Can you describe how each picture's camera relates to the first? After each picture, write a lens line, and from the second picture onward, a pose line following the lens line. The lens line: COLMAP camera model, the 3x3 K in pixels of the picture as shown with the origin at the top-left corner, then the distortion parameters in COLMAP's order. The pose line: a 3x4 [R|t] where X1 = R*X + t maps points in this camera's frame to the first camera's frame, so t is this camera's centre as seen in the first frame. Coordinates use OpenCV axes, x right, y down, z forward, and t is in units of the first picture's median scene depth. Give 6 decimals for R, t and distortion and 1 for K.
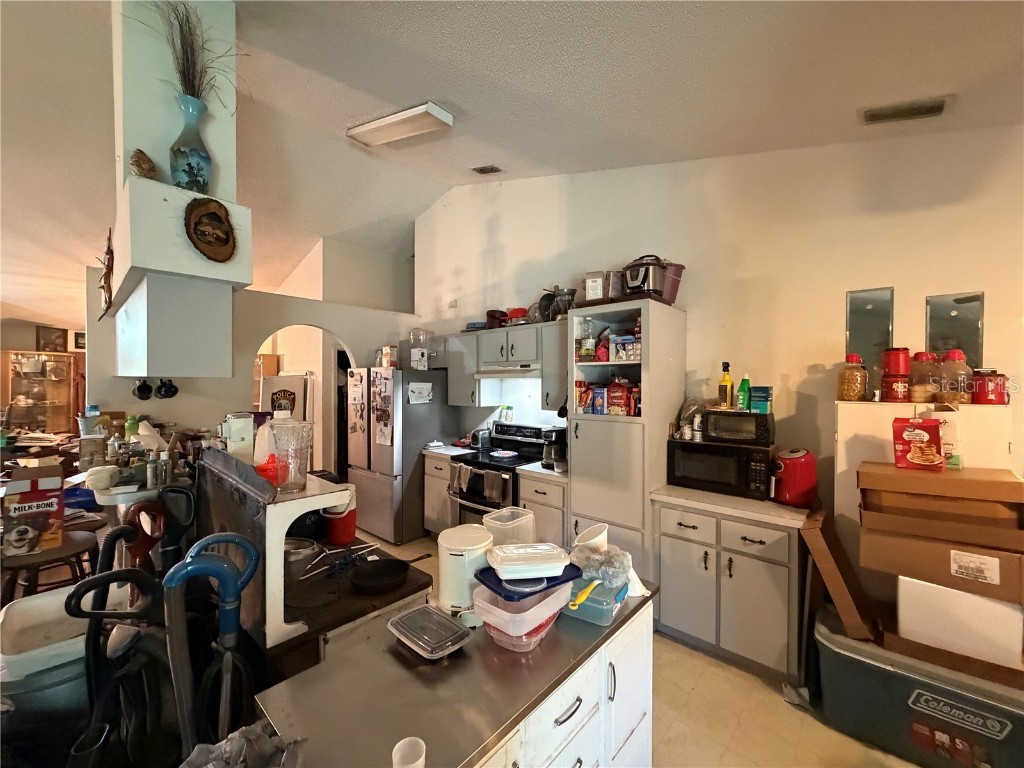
lens RADIAL K [[409.6, 0, 509.4], [0, 409.6, 386.5], [0, 0, 1]] dist [0.000524, -0.000230]
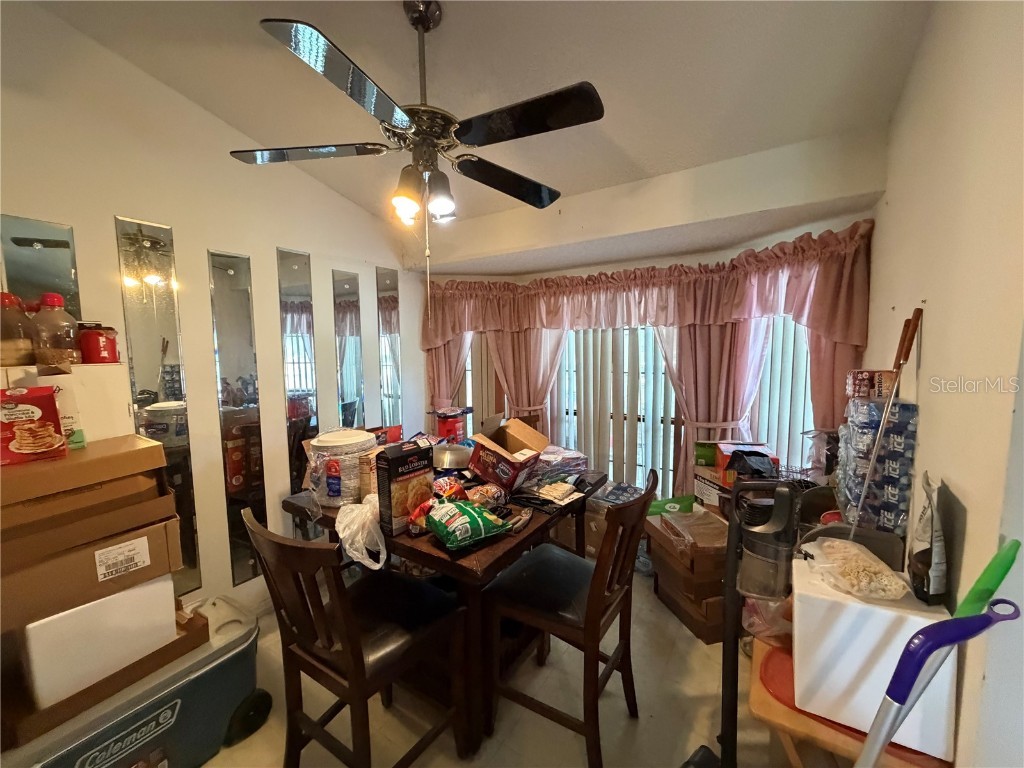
lens RADIAL K [[409.6, 0, 508.9], [0, 409.6, 383.1], [0, 0, 1]] dist [0.000524, -0.000230]
pose [[-0.176589, -0.089067, 0.980247, 0.160365], [0.017564, 0.995454, 0.093613, 0.016987], [-0.984128, 0.033748, -0.174222, 0.271699]]
